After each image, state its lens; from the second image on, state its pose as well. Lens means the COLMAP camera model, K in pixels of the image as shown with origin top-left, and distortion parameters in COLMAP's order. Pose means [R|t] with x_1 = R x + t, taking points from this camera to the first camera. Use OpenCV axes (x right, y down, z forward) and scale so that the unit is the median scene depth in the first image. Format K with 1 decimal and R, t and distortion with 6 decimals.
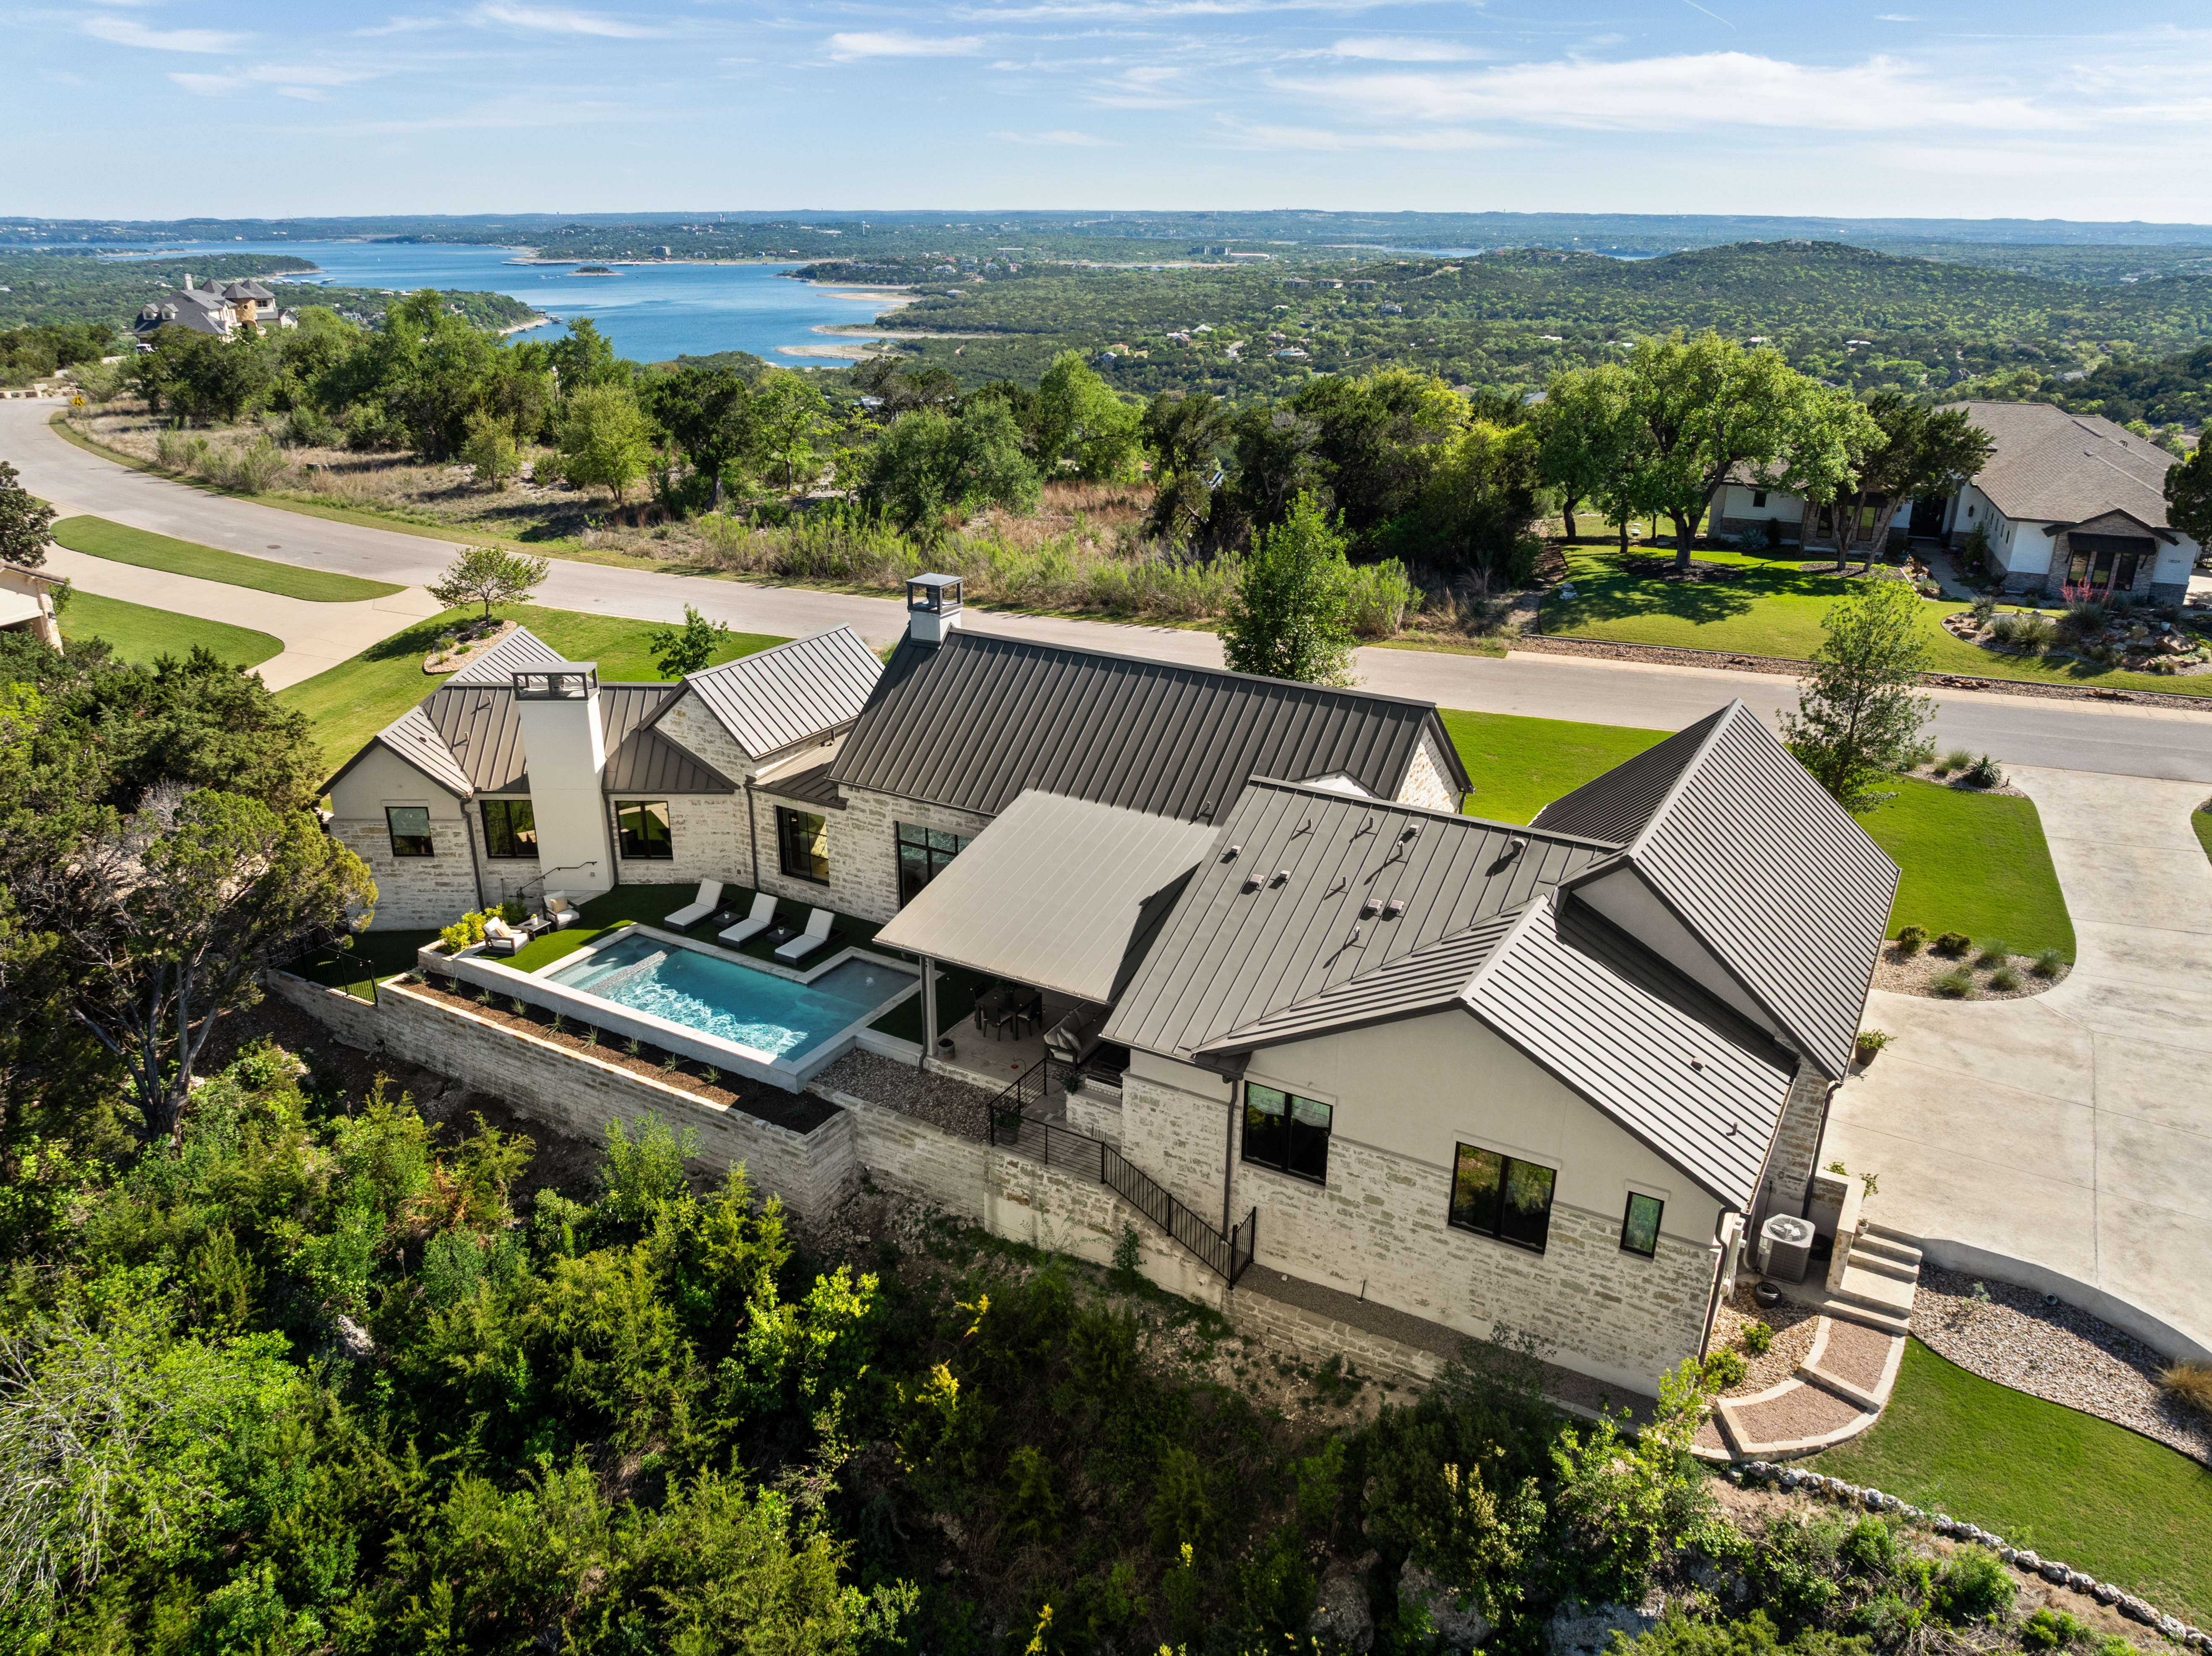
lens RADIAL K [[1544.6, 0, 1111.6], [0, 1544.6, 832.3], [0, 0, 1]] dist [-0.028984, -0.004922]
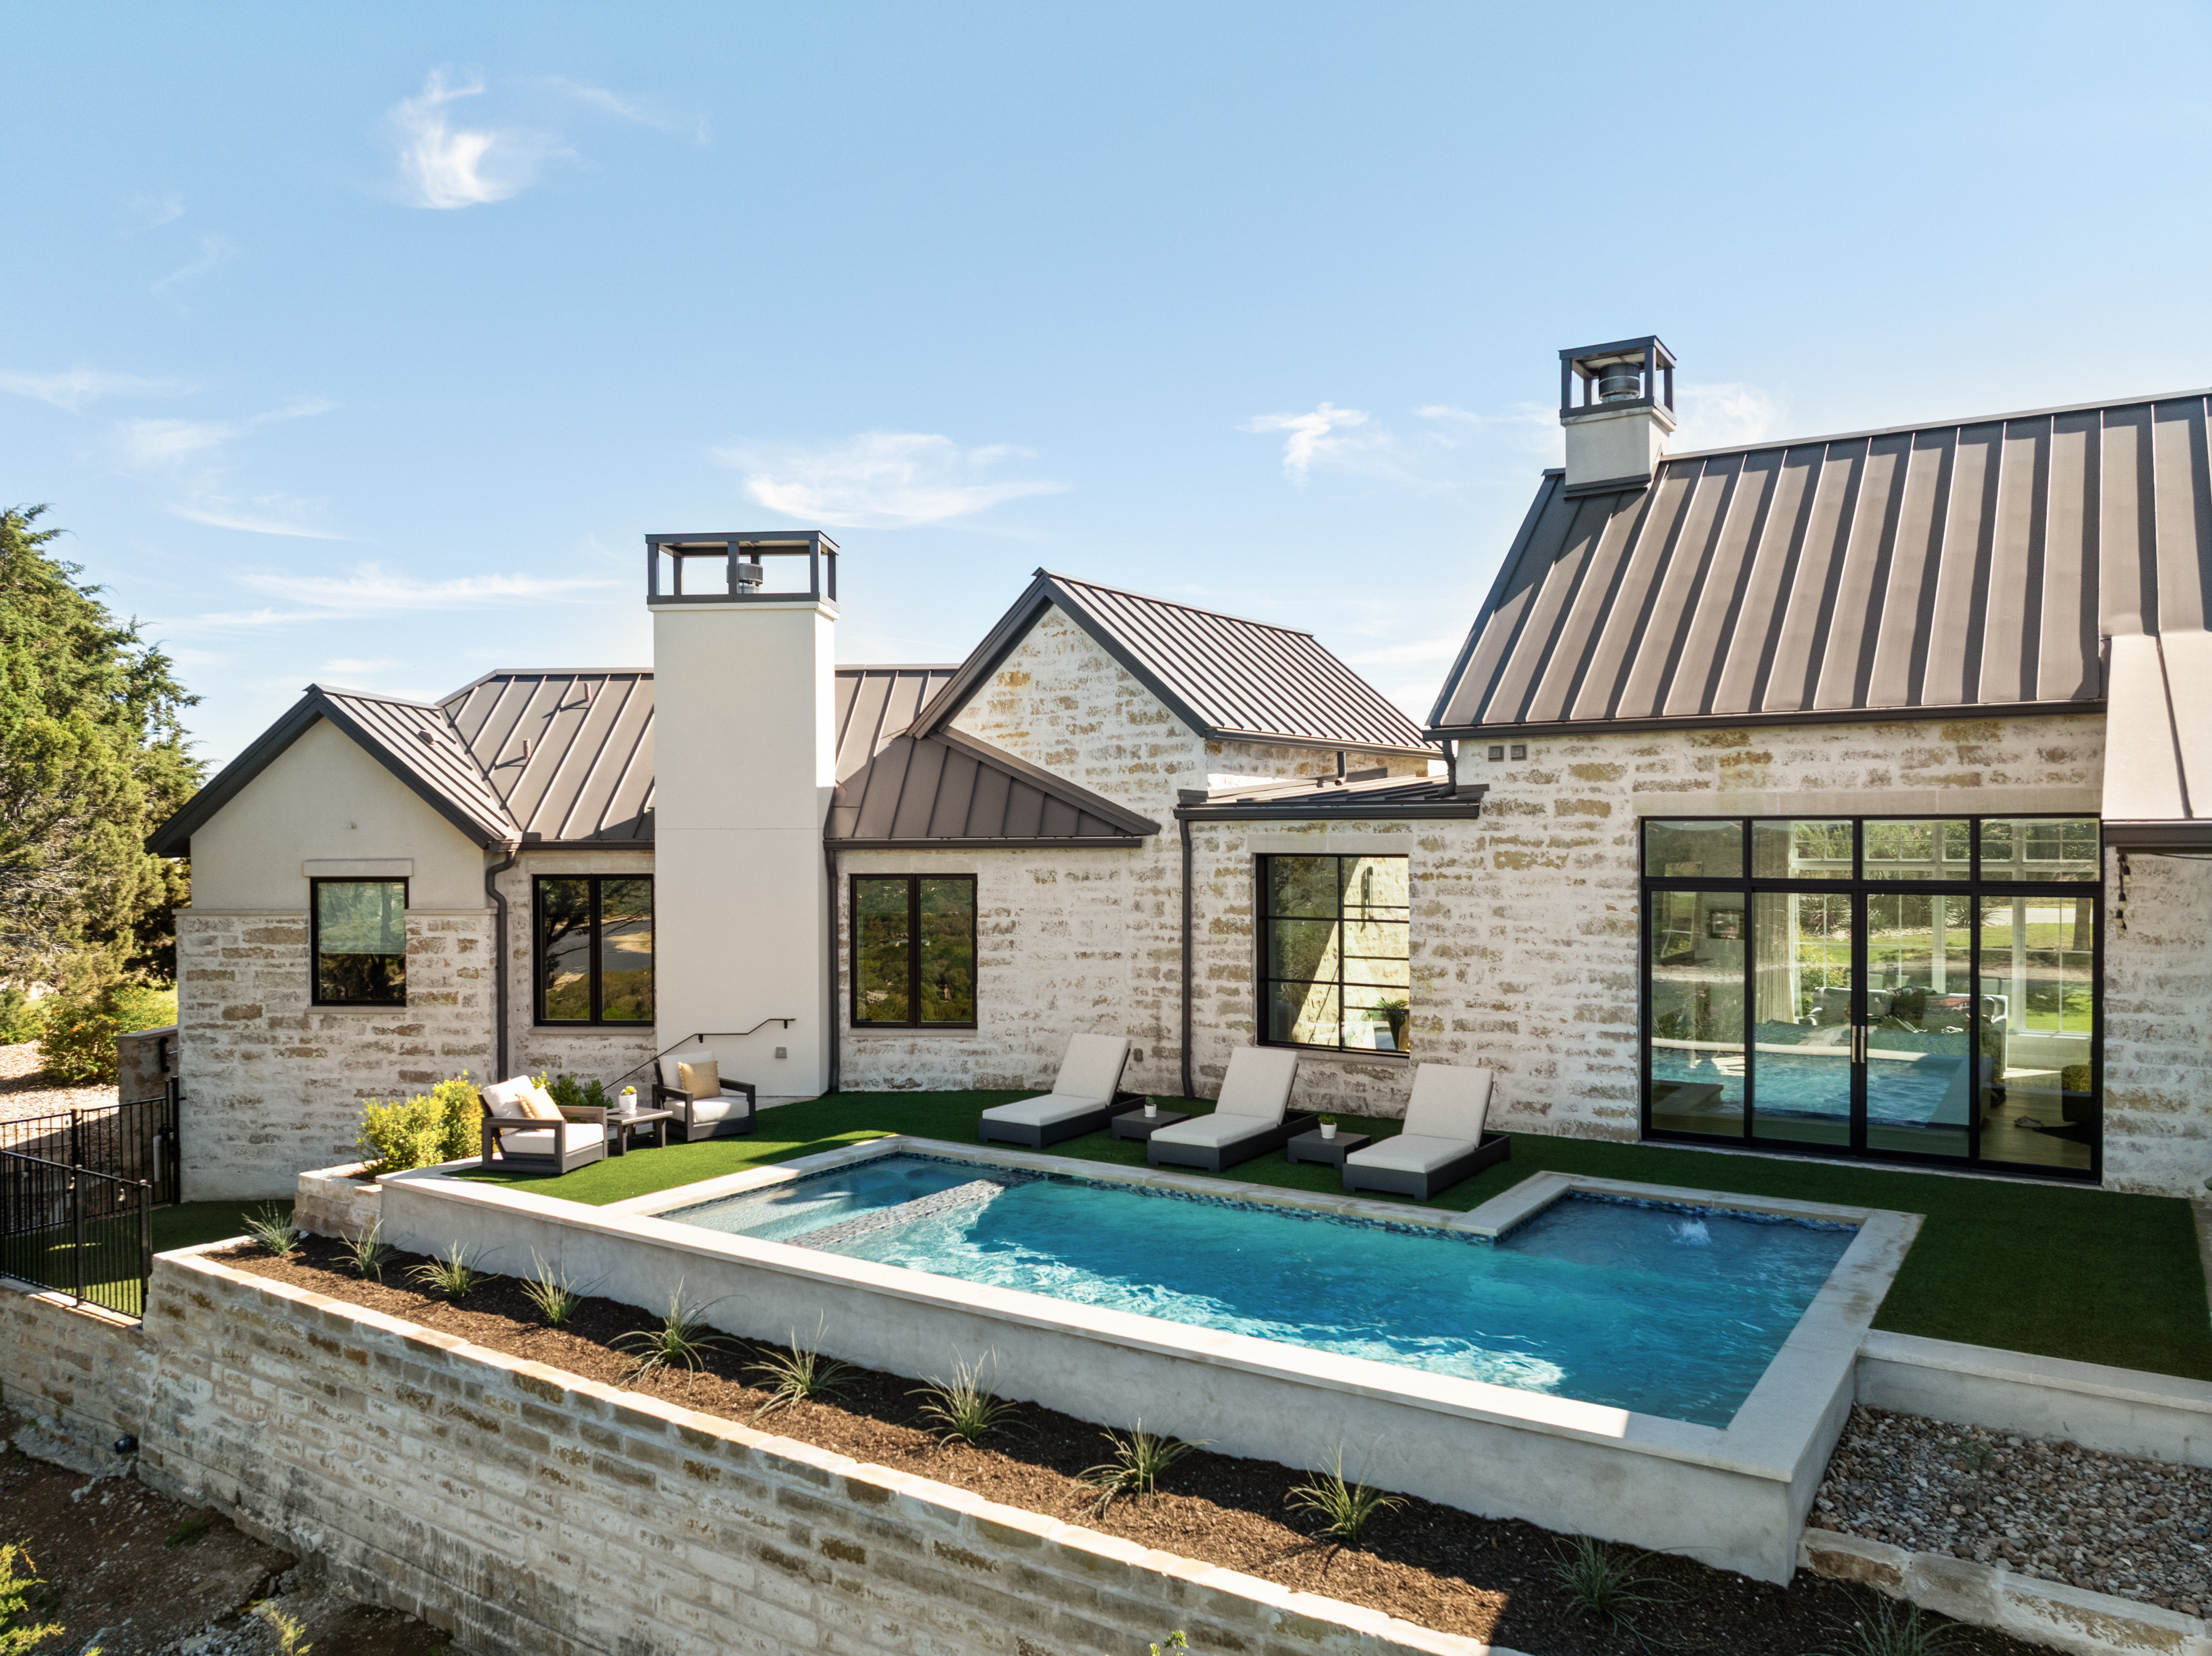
lens RADIAL K [[1544.6, 0, 1098.5], [0, 1544.6, 845.1], [0, 0, 1]] dist [-0.028984, -0.004922]
pose [[0.997379, -0.012547, -0.071262, -0.230101], [-0.014344, 0.931021, -0.364684, 0.125498], [0.070922, 0.364750, 0.928400, 0.626559]]
